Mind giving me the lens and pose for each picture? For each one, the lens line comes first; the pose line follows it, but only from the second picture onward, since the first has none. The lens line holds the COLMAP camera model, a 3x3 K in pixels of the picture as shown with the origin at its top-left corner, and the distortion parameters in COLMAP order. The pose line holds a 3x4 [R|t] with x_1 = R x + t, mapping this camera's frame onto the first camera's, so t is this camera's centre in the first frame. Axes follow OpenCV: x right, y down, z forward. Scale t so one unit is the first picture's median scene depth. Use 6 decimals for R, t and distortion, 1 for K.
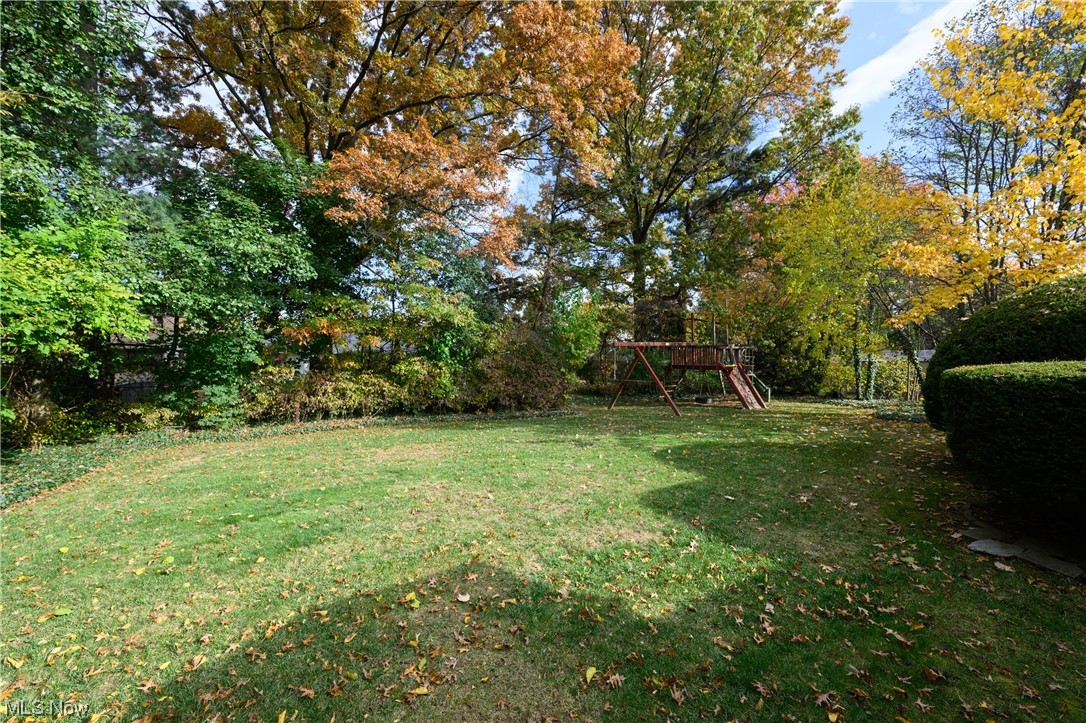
lens RADIAL K [[435.5, 0, 535.8], [0, 435.5, 360.3], [0, 0, 1]] dist [-0.001235, 0.000042]
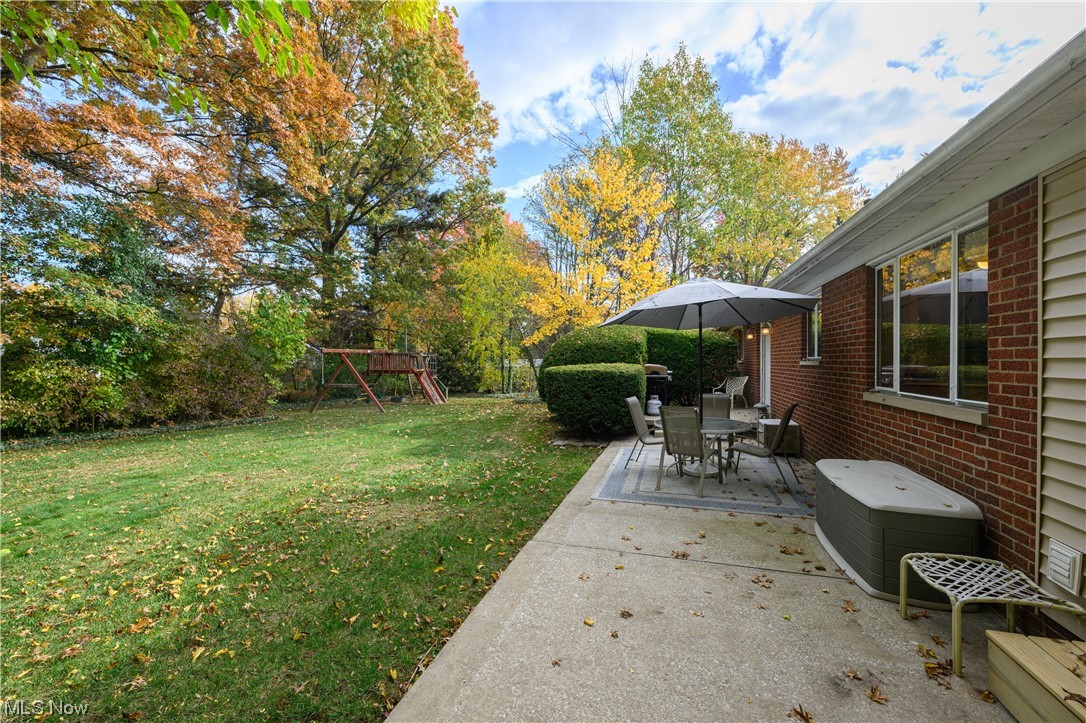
lens RADIAL K [[435.5, 0, 535.8], [0, 435.5, 360.3], [0, 0, 1]] dist [-0.001235, 0.000042]
pose [[0.749870, 0.008940, 0.661525, -0.125864], [0.000547, 0.999900, -0.014133, 0.002419], [-0.661585, 0.010960, 0.749790, -0.140717]]
